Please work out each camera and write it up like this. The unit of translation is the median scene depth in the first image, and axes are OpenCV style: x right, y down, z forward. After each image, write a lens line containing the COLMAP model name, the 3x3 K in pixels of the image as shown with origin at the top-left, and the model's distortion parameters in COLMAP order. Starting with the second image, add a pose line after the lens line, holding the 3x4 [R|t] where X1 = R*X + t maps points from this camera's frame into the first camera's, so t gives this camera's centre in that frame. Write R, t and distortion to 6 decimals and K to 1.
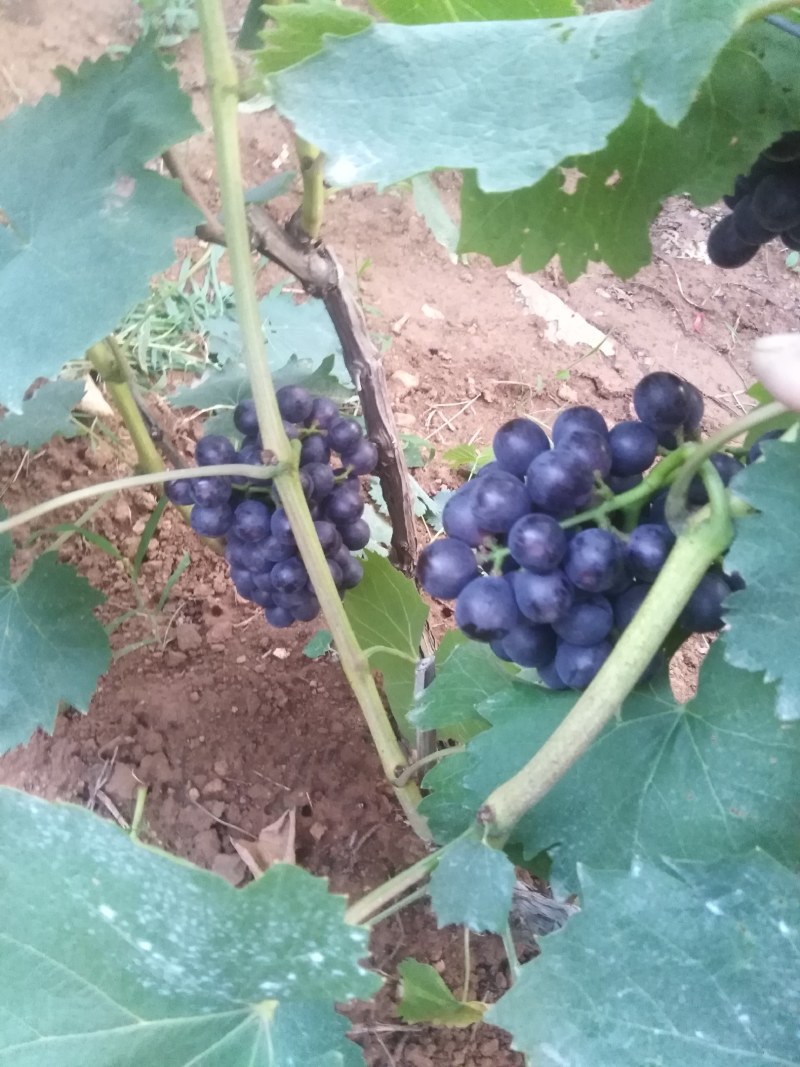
lens RADIAL K [[794.6, 0, 400.0], [0, 794.6, 533.5], [0, 0, 1]] dist [0.001029, 0.002925]
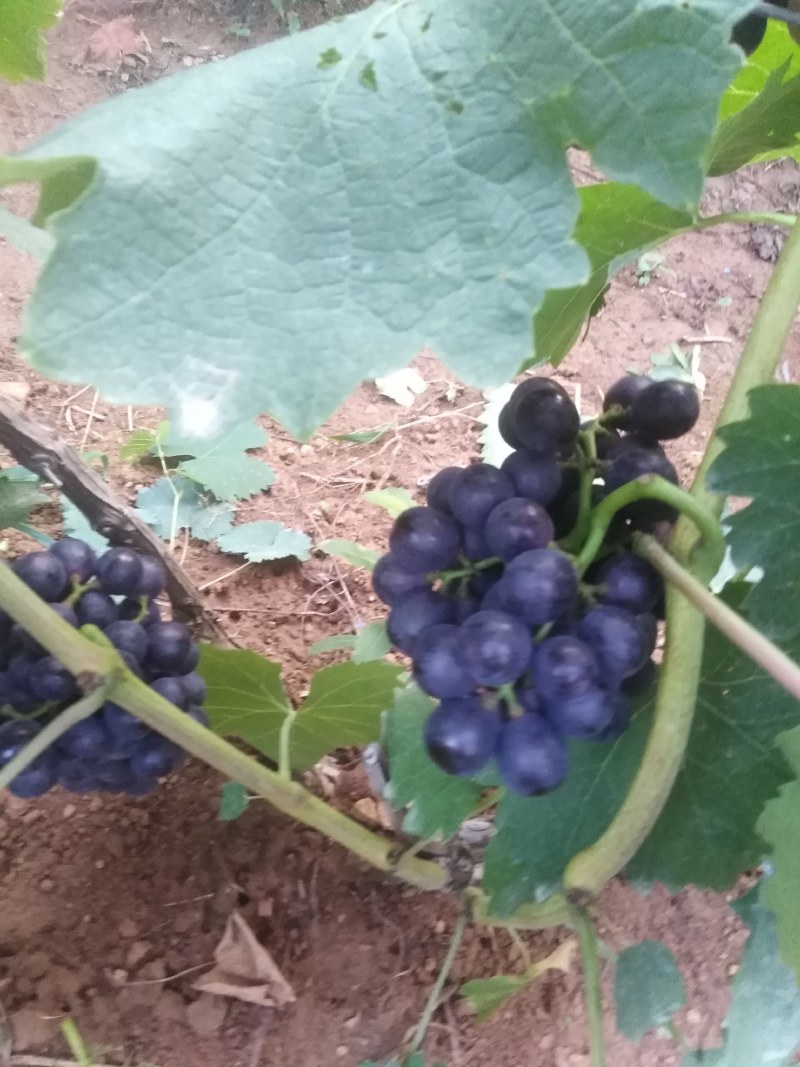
lens RADIAL K [[794.6, 0, 400.0], [0, 794.6, 533.5], [0, 0, 1]] dist [0.001029, 0.002925]
pose [[0.775868, -0.526391, 0.347766, -0.073773], [0.457616, 0.849008, 0.264144, -0.161920], [-0.434300, -0.045798, 0.899603, 0.125708]]
